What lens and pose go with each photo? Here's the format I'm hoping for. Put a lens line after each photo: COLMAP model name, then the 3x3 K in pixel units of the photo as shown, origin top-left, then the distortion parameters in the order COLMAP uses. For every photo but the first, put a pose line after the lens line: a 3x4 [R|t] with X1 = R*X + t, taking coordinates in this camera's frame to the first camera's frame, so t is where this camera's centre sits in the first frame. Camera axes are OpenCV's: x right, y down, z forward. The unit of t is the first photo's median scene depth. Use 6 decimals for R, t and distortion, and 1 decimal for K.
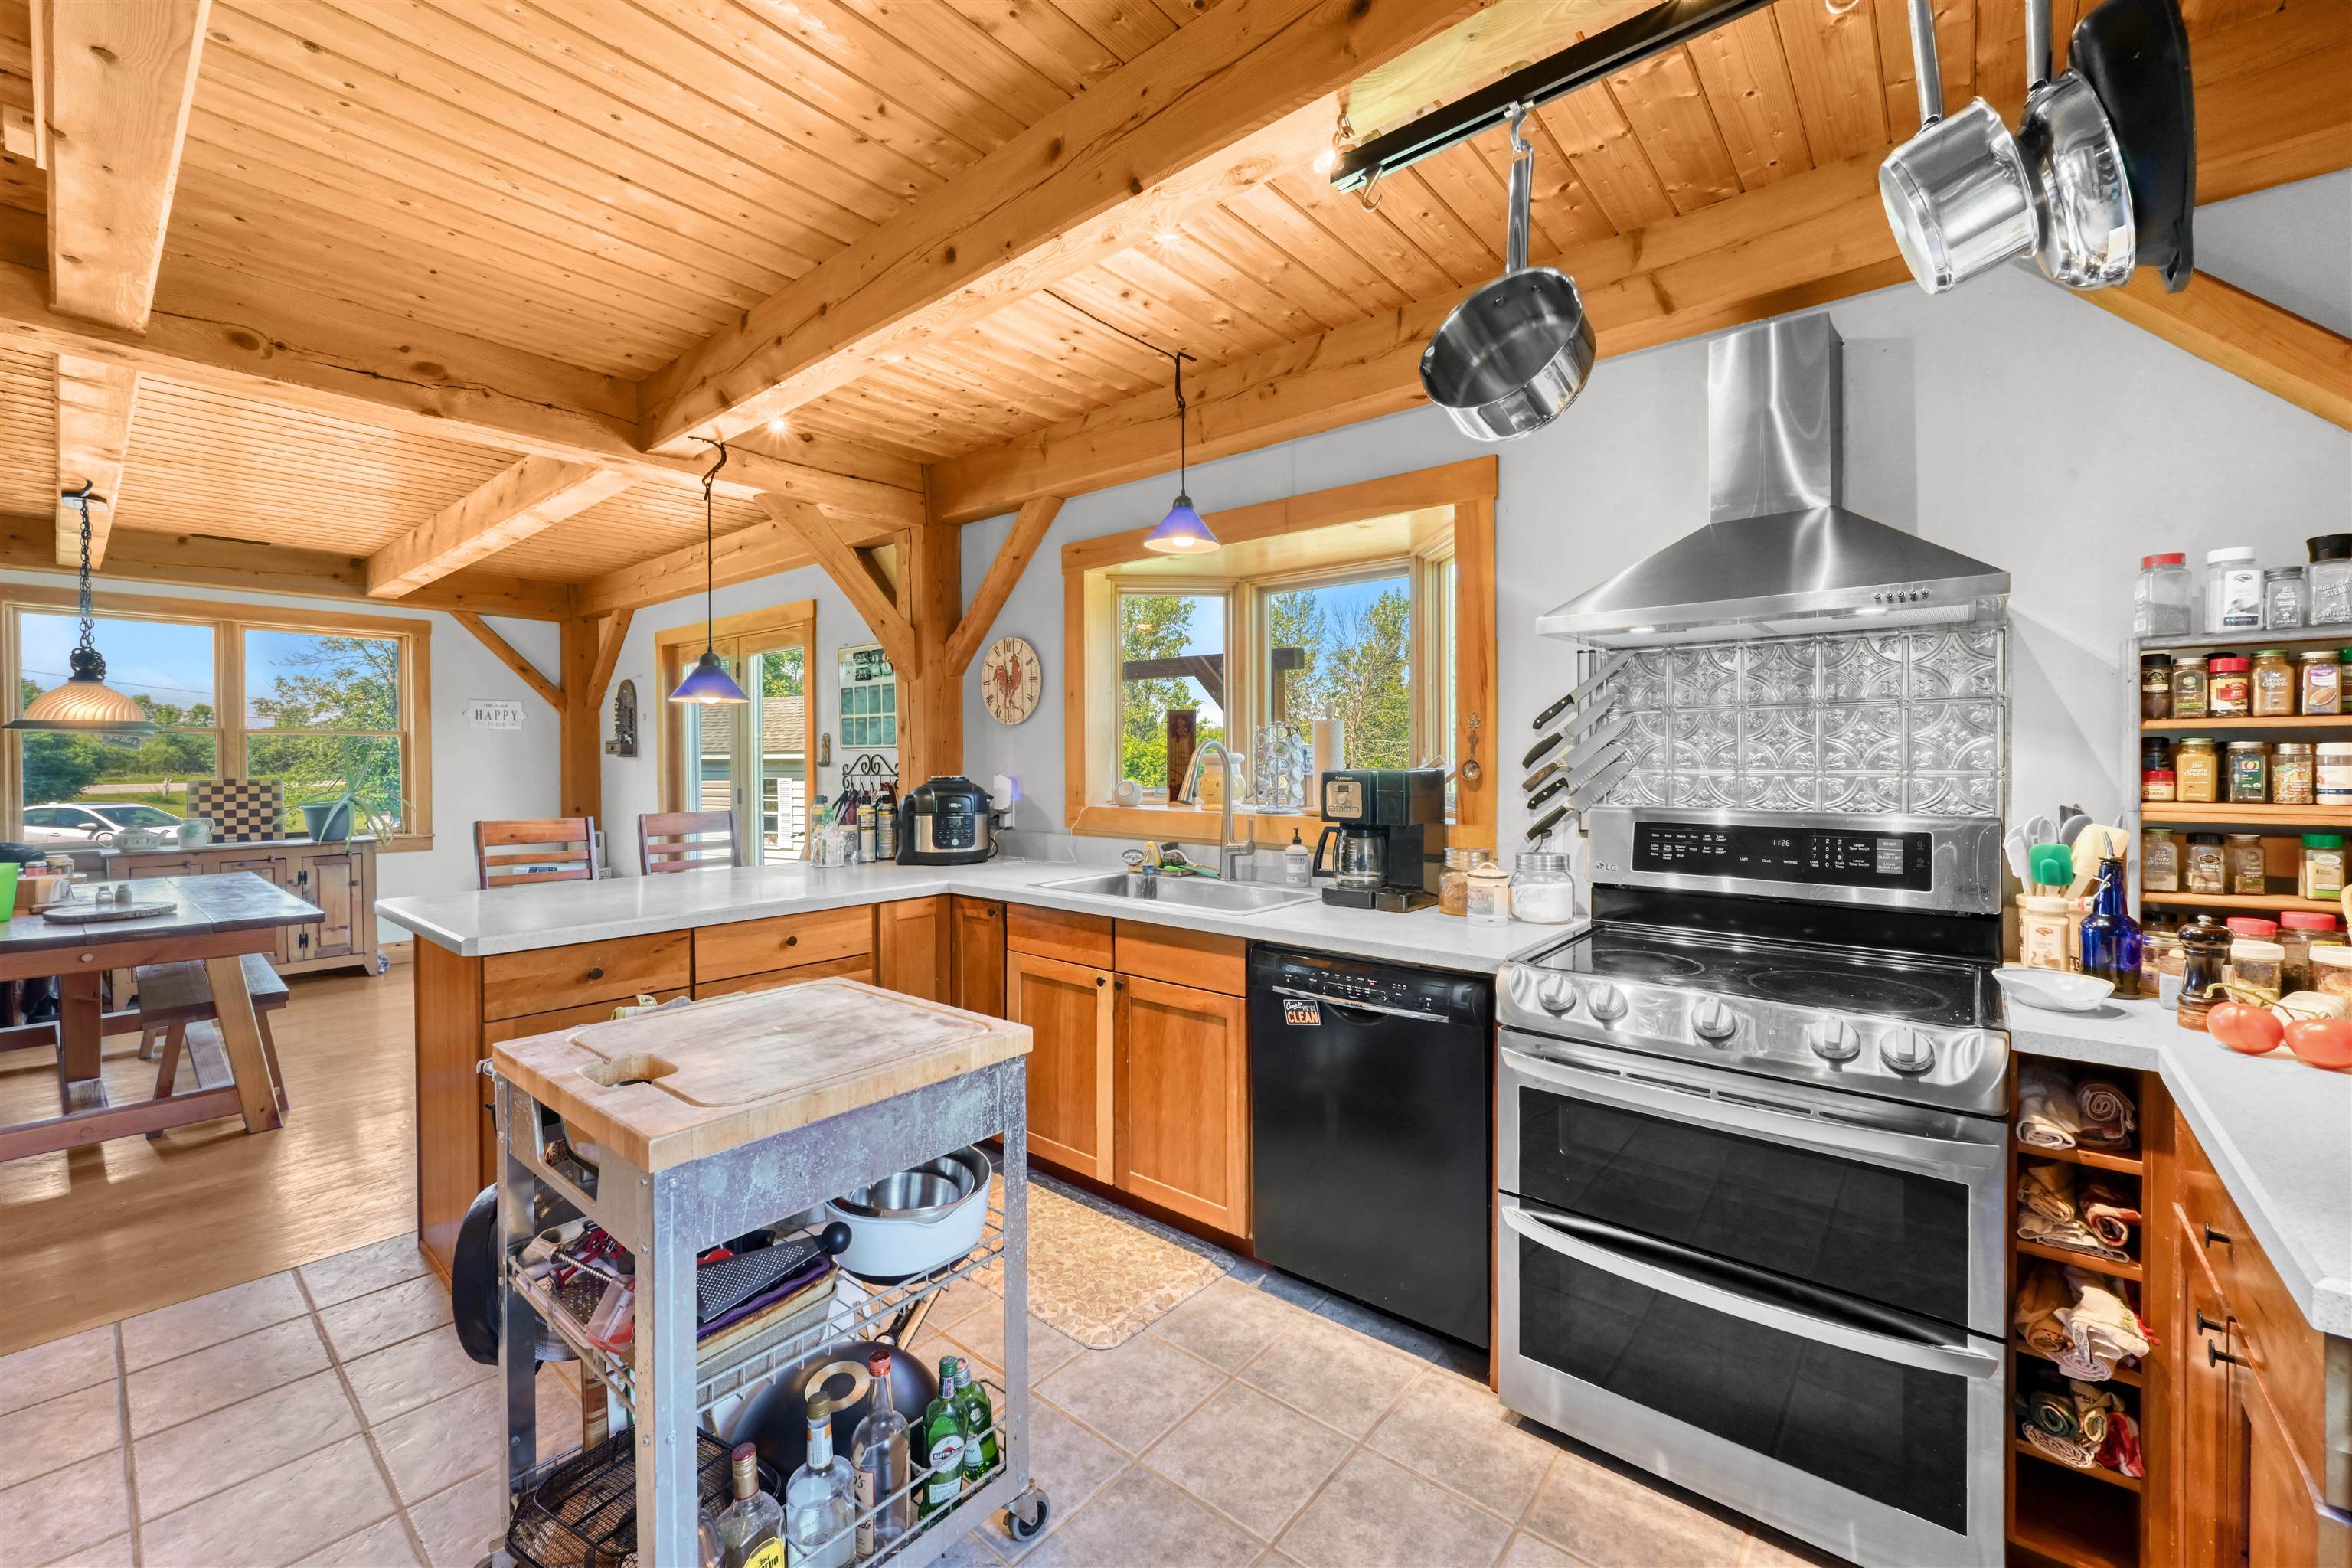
lens RADIAL K [[939.5, 0, 1171.8], [0, 939.5, 766.9], [0, 0, 1]] dist [0.003068, 0.001293]
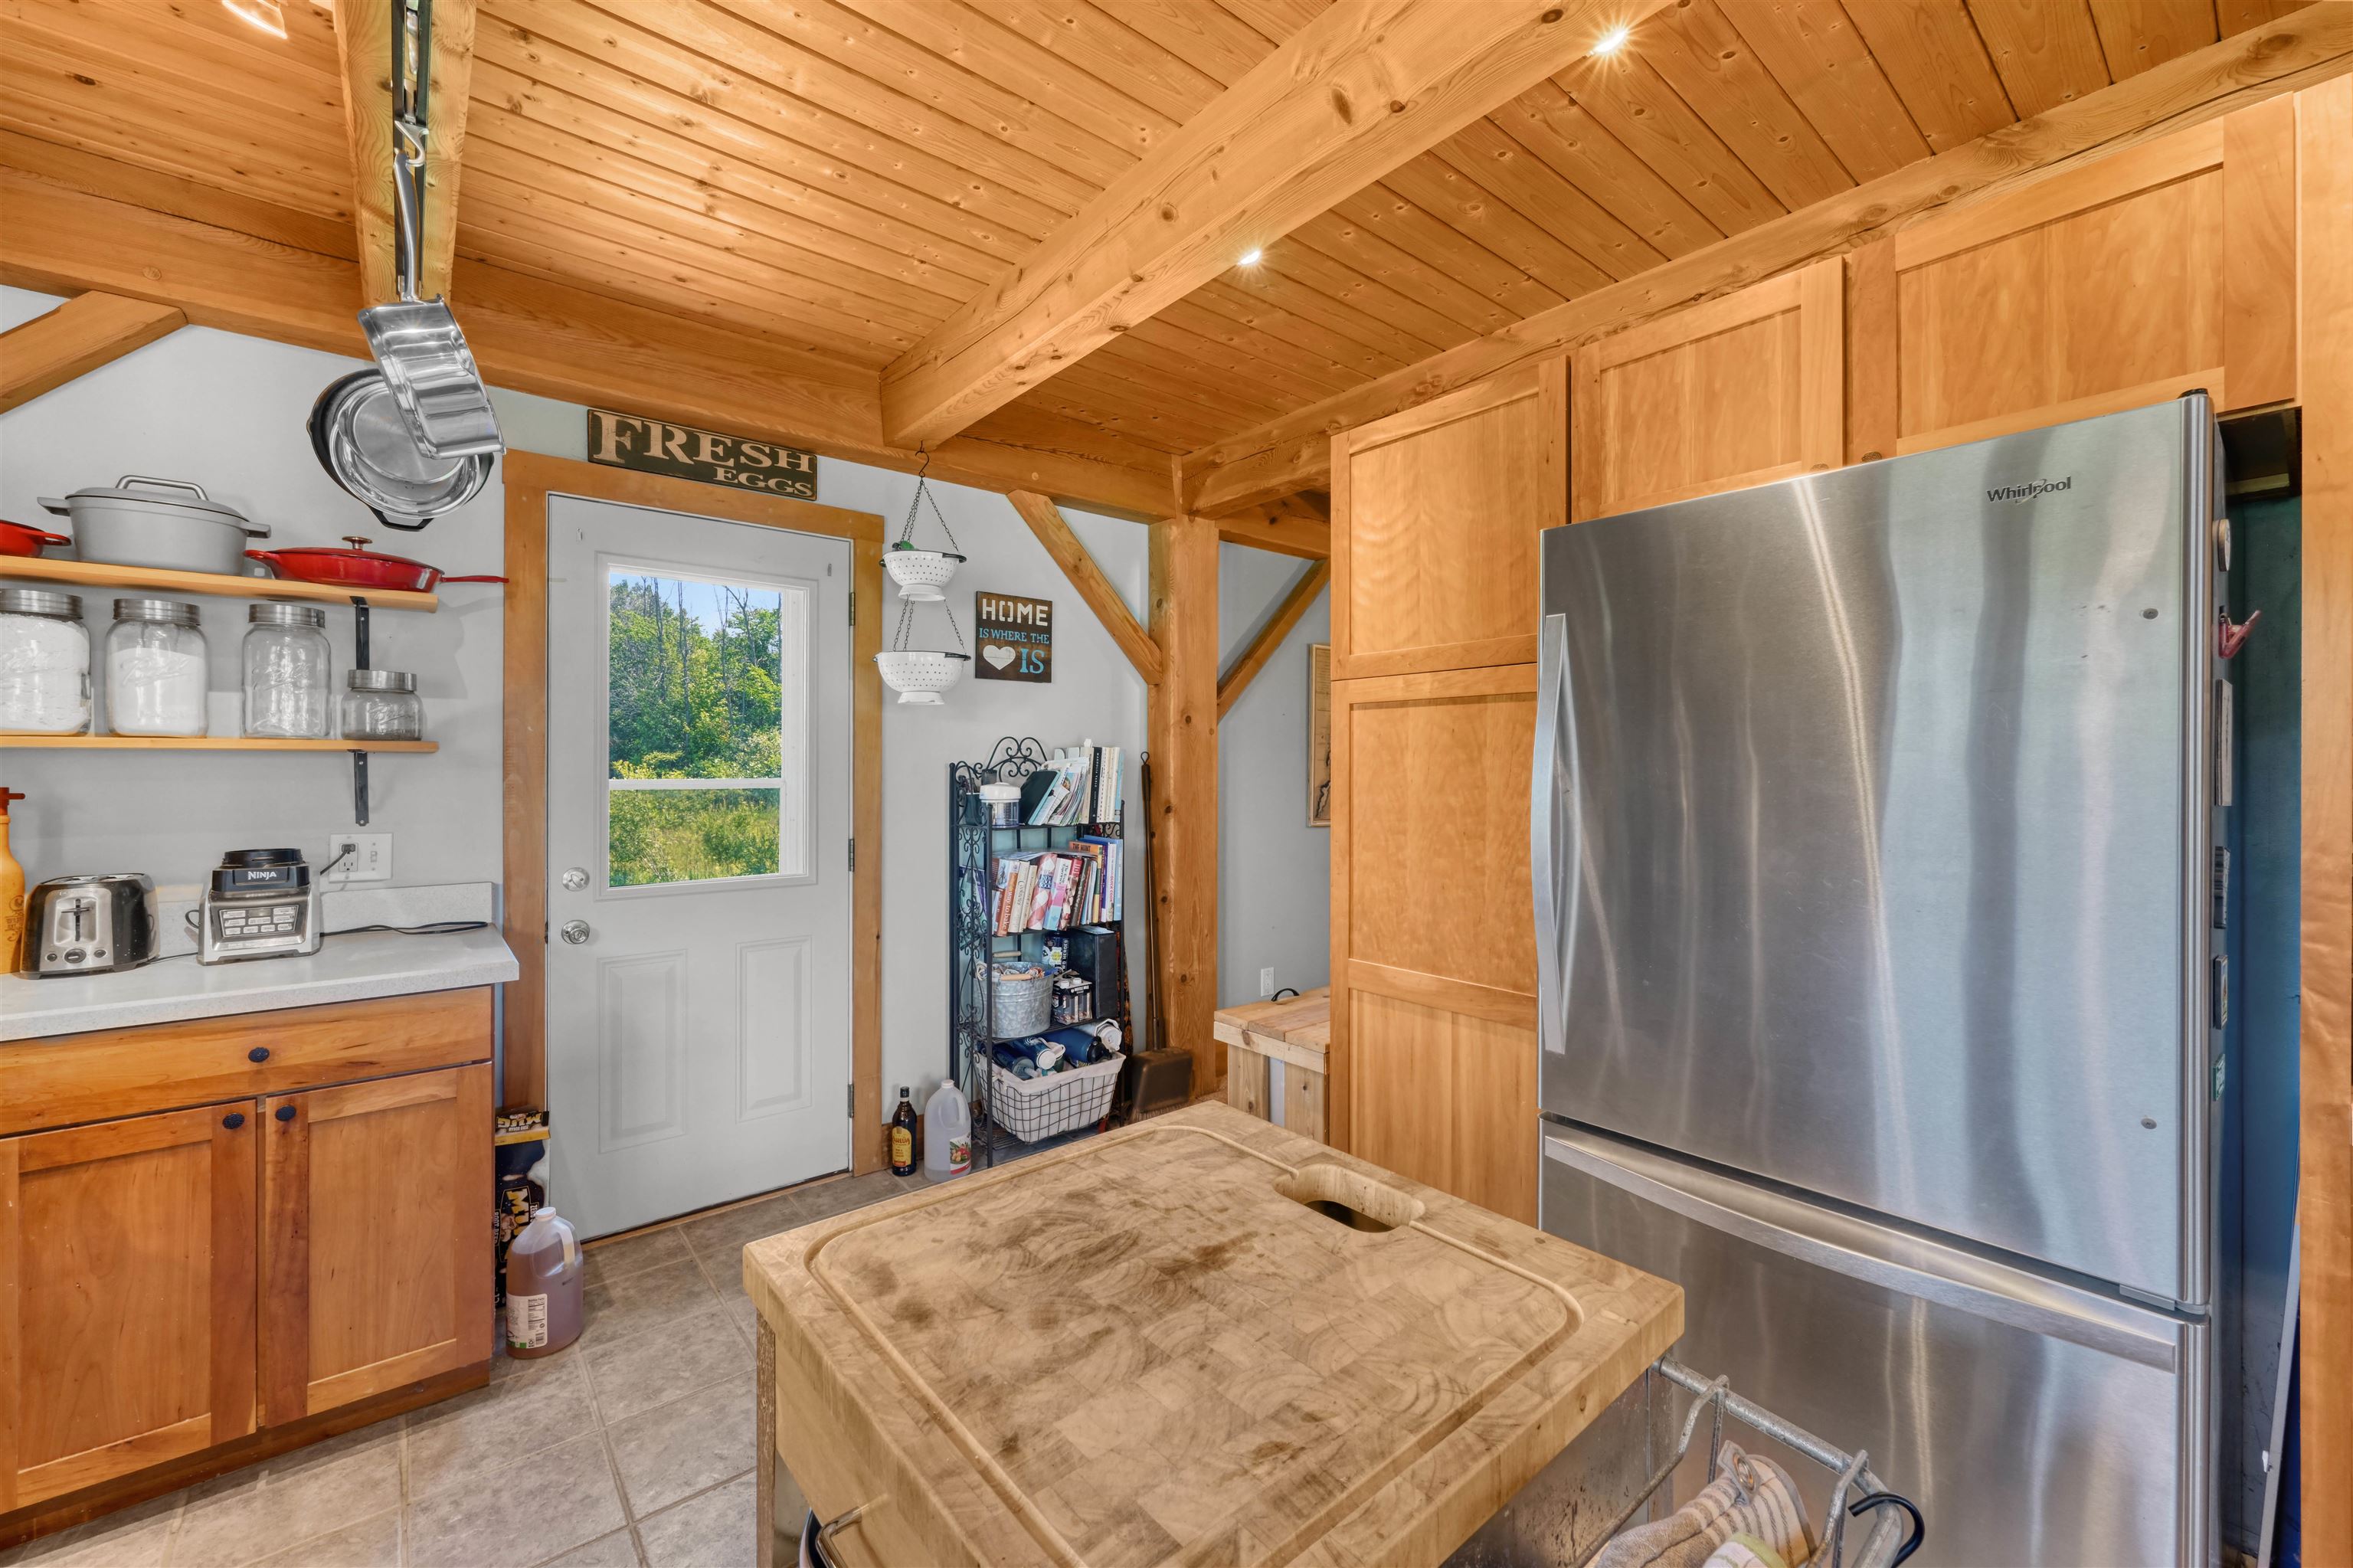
lens RADIAL K [[939.9, 0, 1180.8], [0, 939.9, 775.3], [0, 0, 1]] dist [0.003068, 0.001293]
pose [[-0.982419, 0.000345, 0.186689, -0.362380], [0.003200, 0.999883, 0.014991, -0.006714], [-0.186662, 0.015324, -0.982305, 1.064544]]
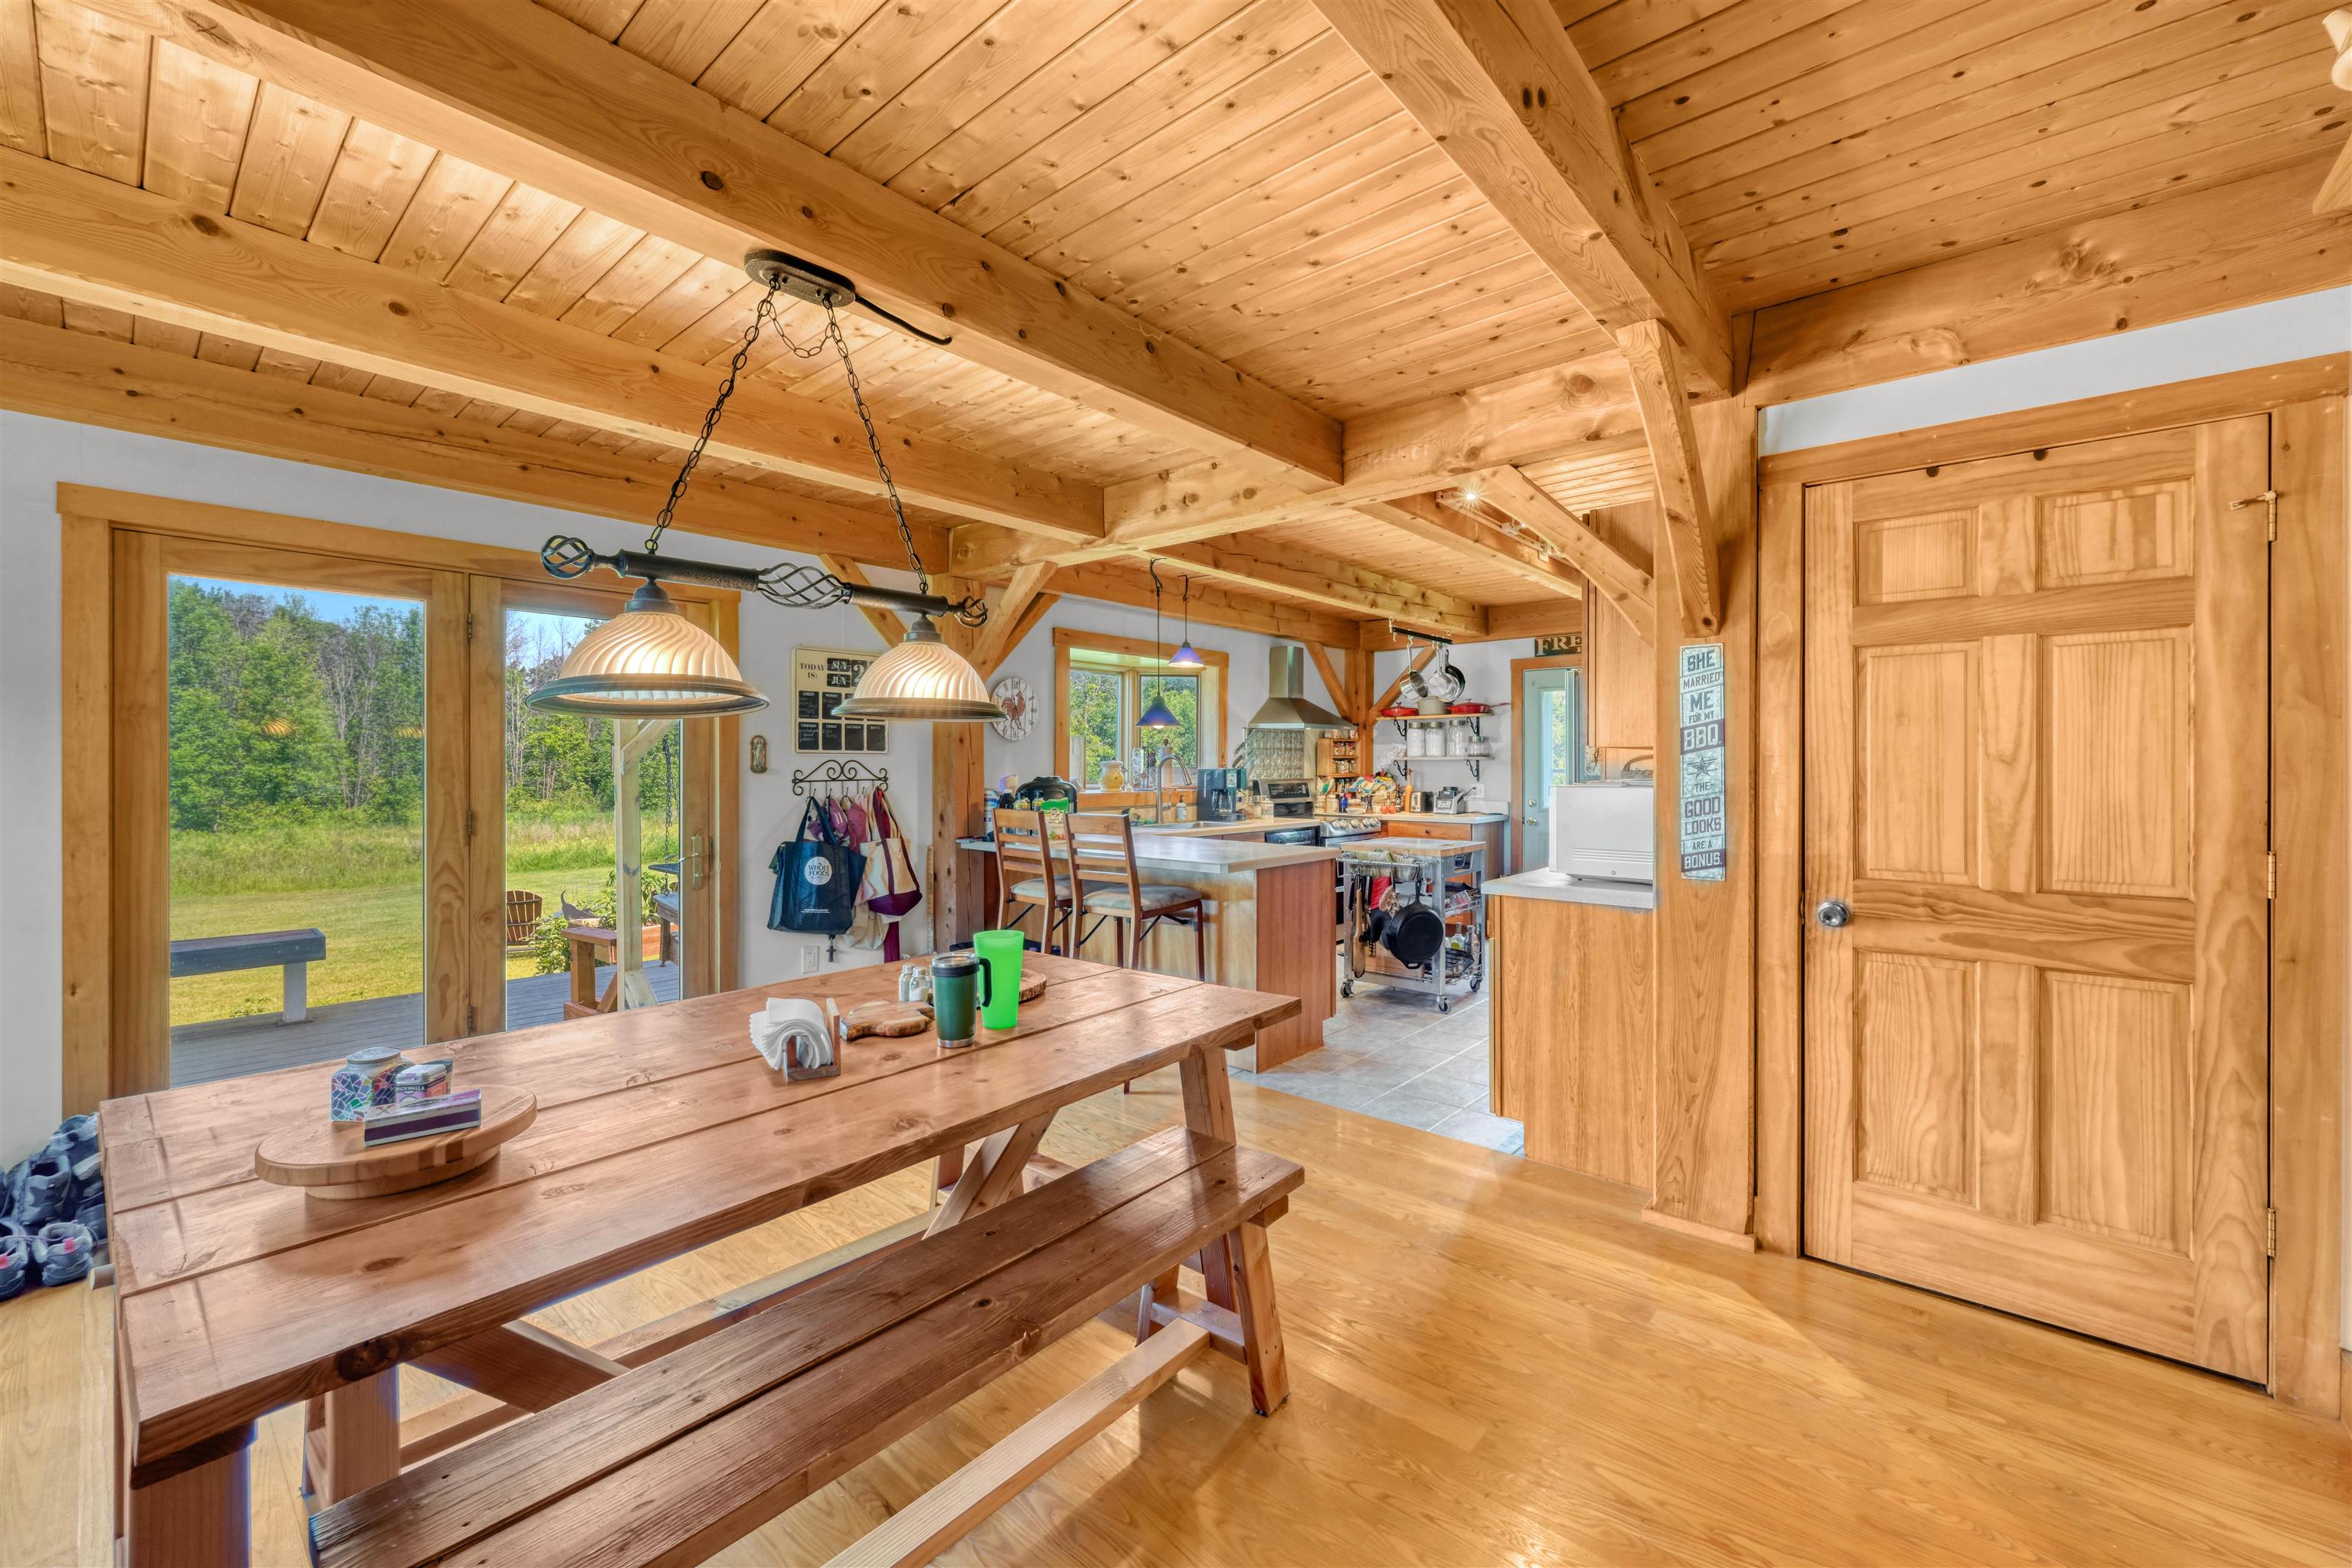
lens RADIAL K [[939.5, 0, 1175.2], [0, 939.5, 773.1], [0, 0, 1]] dist [0.003068, 0.001293]
pose [[0.017375, -0.003360, 0.999843, -2.717747], [0.011399, 0.999930, 0.003162, 0.003950], [-0.999784, 0.011342, 0.017412, 1.262642]]
